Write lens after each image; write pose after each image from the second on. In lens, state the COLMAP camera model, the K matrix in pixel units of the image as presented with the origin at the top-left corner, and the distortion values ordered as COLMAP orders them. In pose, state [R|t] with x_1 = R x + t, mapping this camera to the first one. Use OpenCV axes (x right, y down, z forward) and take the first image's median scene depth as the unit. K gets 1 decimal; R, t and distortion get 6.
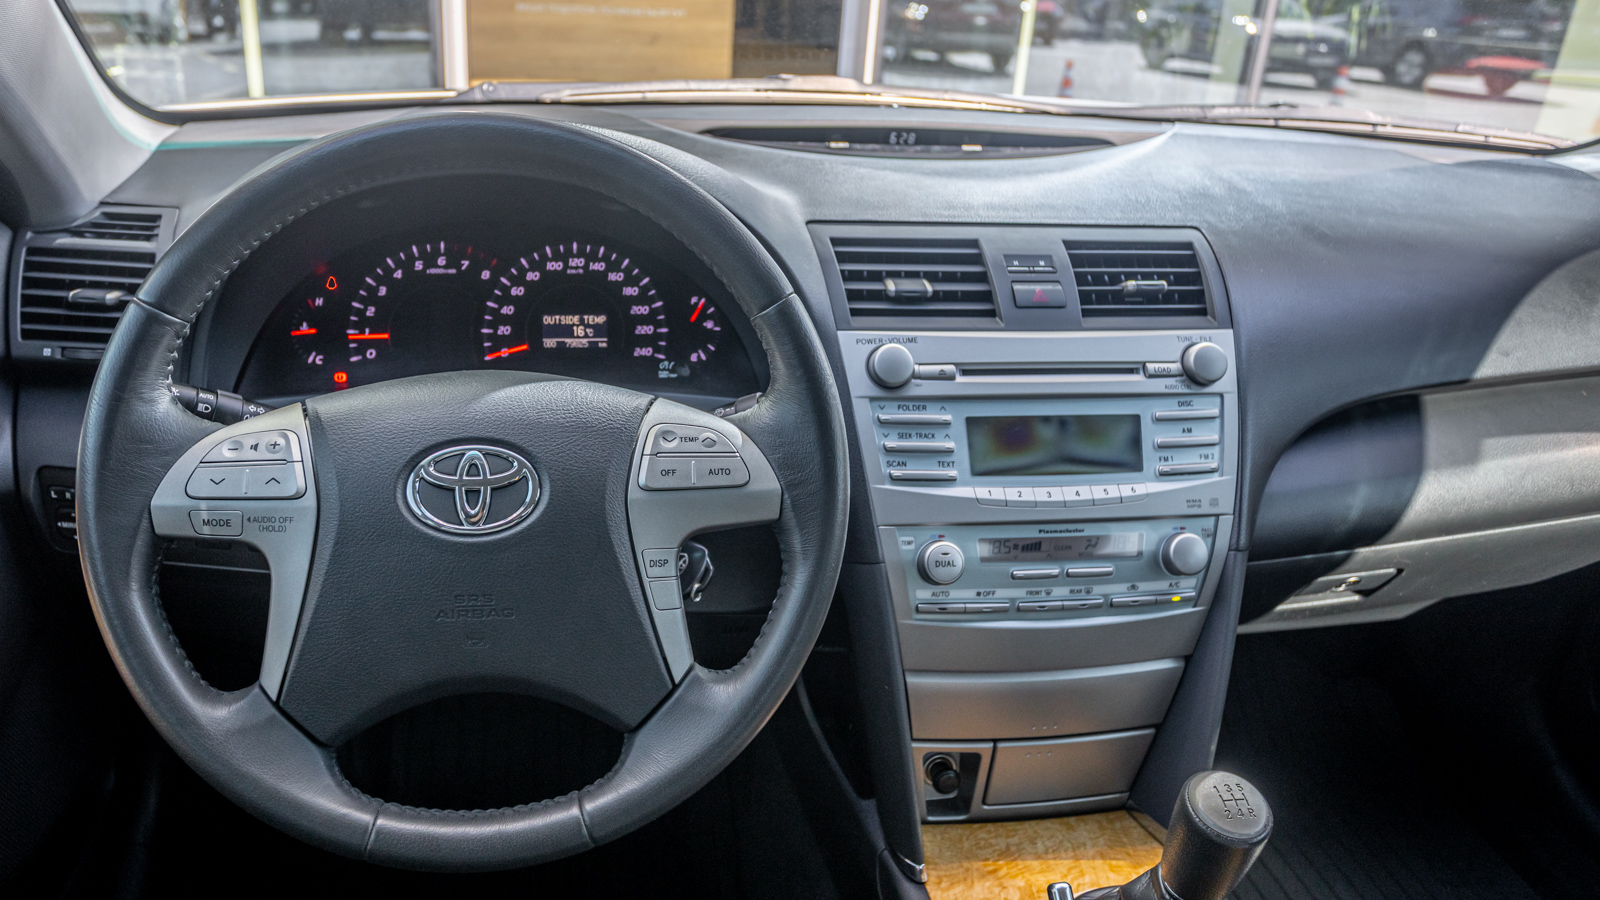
lens RADIAL K [[1048.5, 0, 789.1], [0, 1048.5, 379.8], [0, 0, 1]] dist [-0.001609, 0.001291]
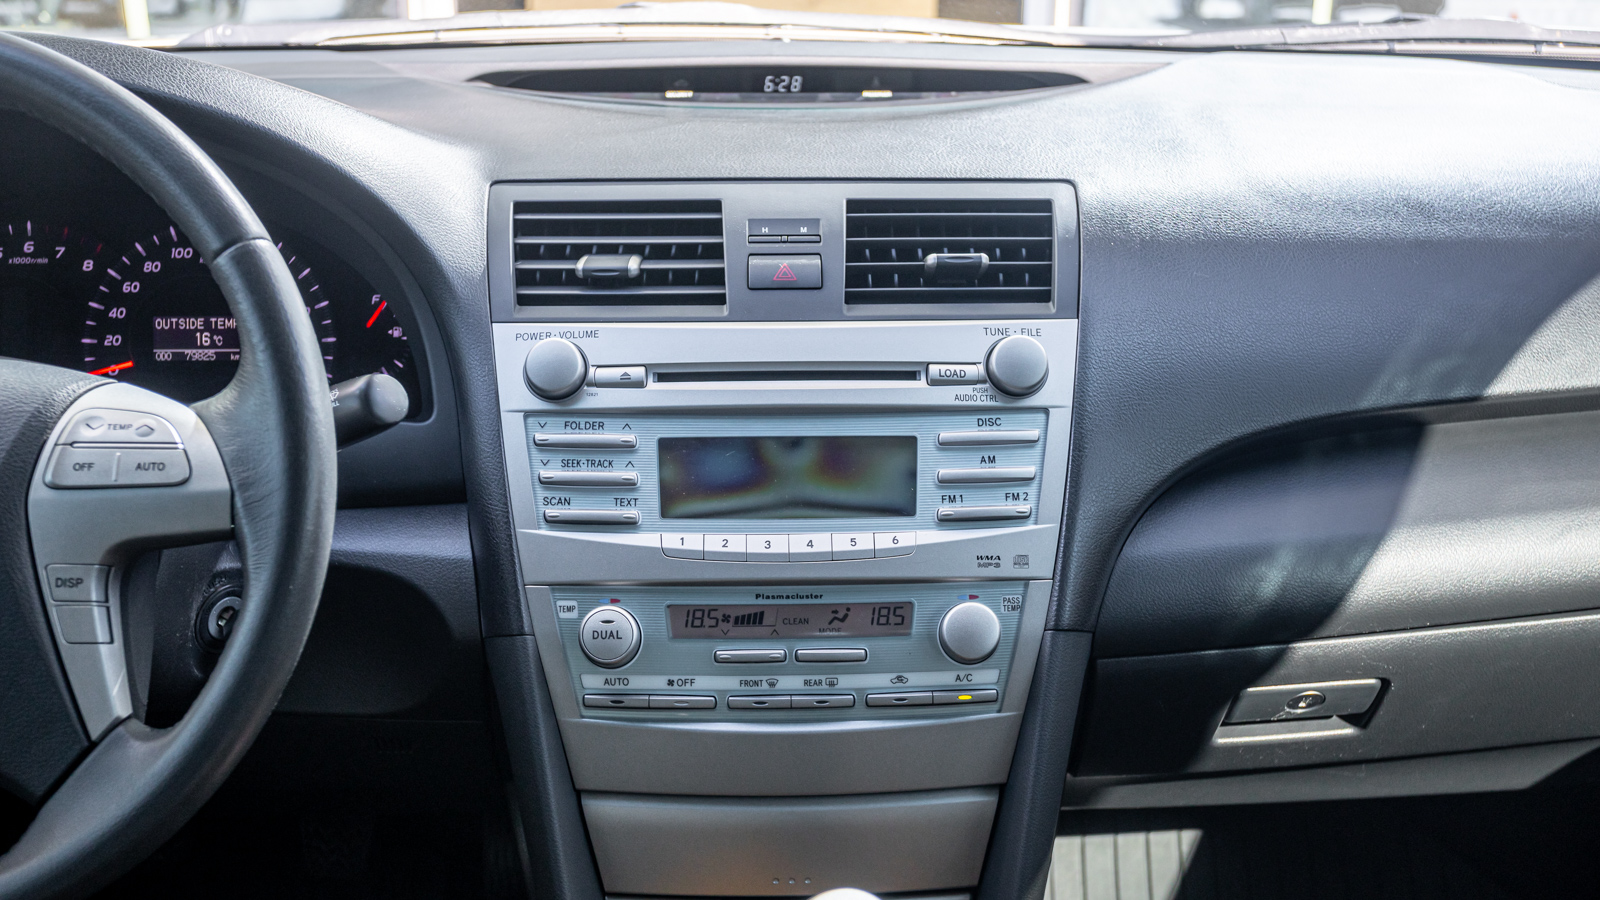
lens RADIAL K [[1648.7, 0, 800.0], [0, 1648.7, 450.0], [0, 0, 1]] dist [0.030212, 0.013972]
pose [[0.993981, -0.005769, -0.109404, 0.373155], [0.001471, 0.999225, -0.039324, 0.084921], [0.109546, 0.038927, 0.993219, -0.113545]]
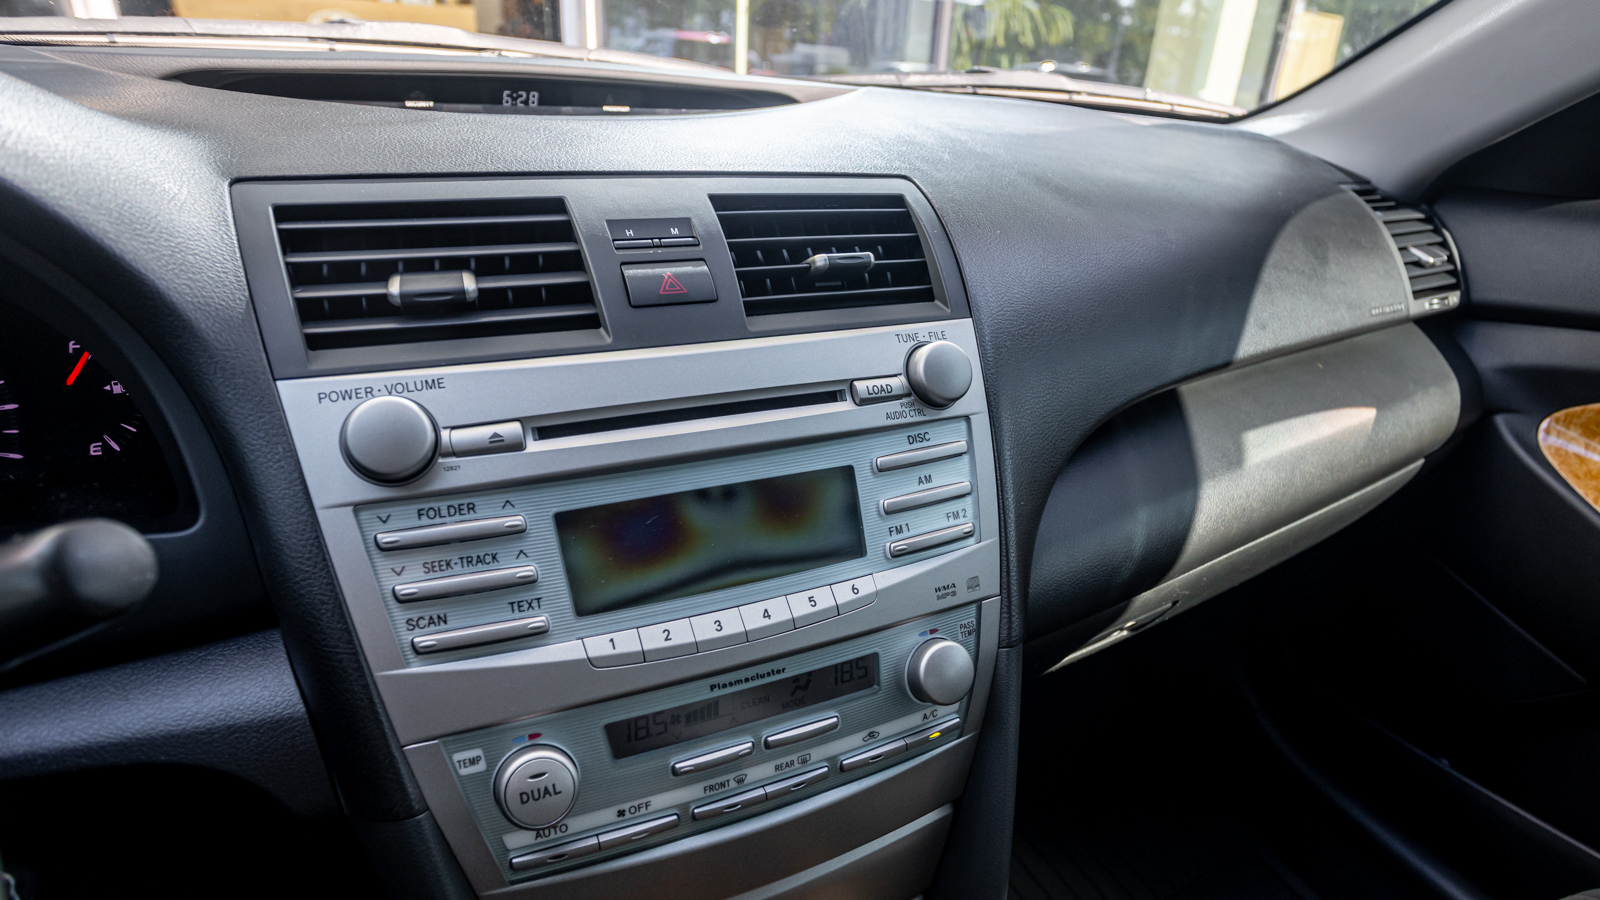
lens RADIAL K [[912.3, 0, 878.4], [0, 912.3, 493.5], [0, 0, 1]] dist [-0.069439, 0.042764]
pose [[0.939980, -0.135572, 0.313141, 0.173461], [0.100236, 0.986904, 0.126389, -0.017266], [-0.326175, -0.087415, 0.941259, 0.474116]]
